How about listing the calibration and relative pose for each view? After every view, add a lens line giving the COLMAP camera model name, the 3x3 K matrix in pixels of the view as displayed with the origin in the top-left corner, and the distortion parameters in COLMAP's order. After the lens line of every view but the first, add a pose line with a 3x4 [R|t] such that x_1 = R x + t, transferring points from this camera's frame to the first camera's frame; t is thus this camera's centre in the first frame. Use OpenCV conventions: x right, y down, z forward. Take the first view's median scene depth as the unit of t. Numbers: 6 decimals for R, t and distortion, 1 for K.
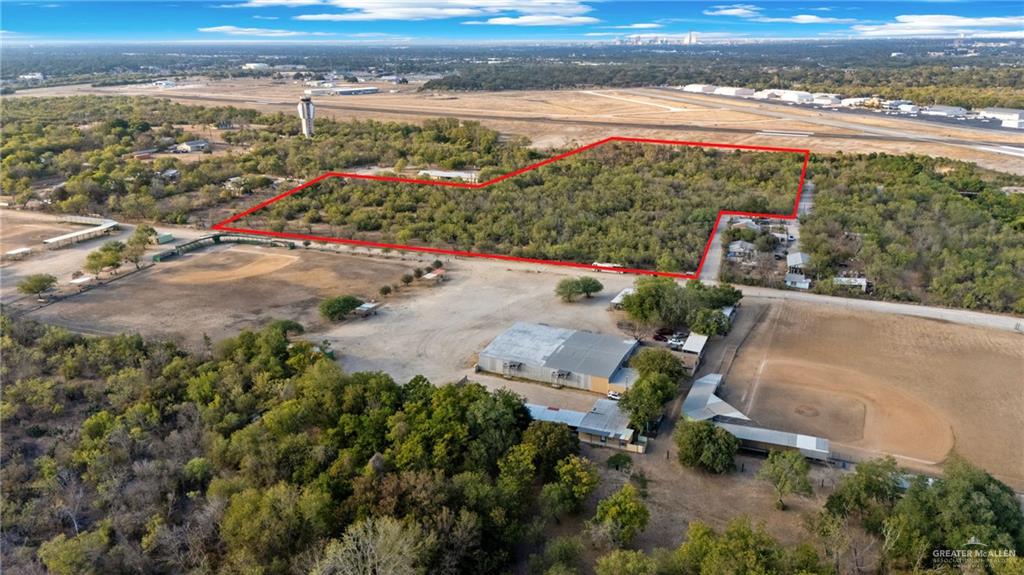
lens RADIAL K [[756.8, 0, 512.0], [0, 756.8, 287.5], [0, 0, 1]] dist [0.066148, -0.058658]
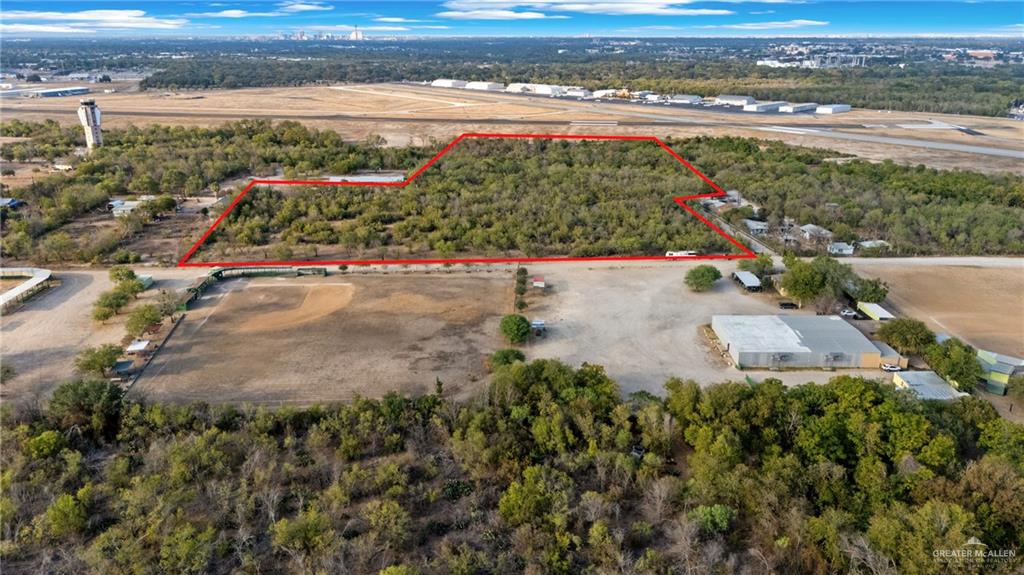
lens RADIAL K [[756.8, 0, 512.0], [0, 756.8, 287.5], [0, 0, 1]] dist [0.066148, -0.058658]
pose [[0.910702, -0.125238, 0.393621, -0.282846], [0.123231, 0.991910, 0.030481, -0.024583], [-0.394254, 0.020747, 0.918767, 0.084360]]
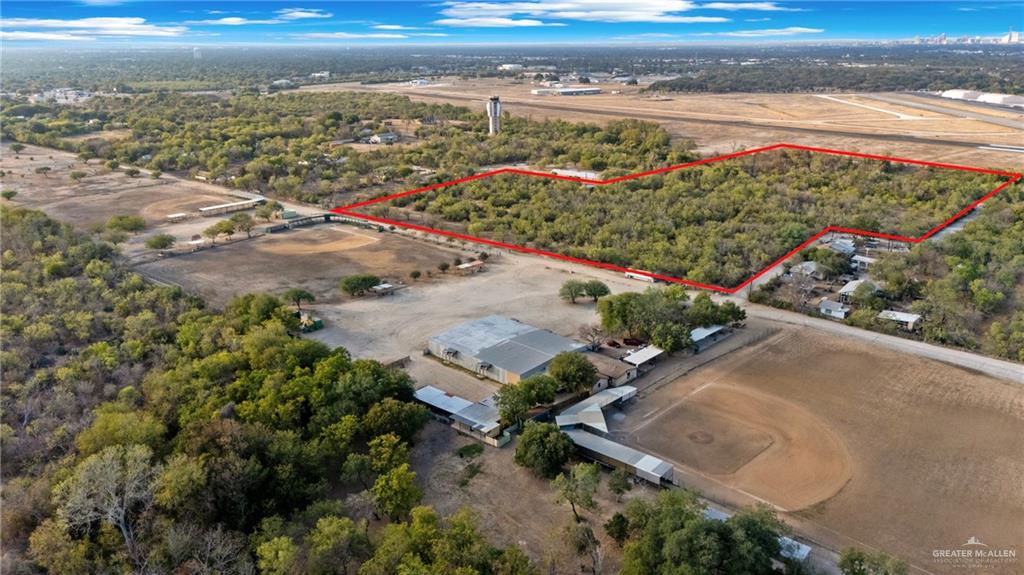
lens RADIAL K [[756.8, 0, 512.0], [0, 756.8, 287.5], [0, 0, 1]] dist [0.066148, -0.058658]
pose [[0.942034, 0.103307, -0.319218, 0.163338], [-0.103655, 0.994485, 0.015946, -0.004849], [0.319105, 0.018067, 0.947547, 0.010717]]
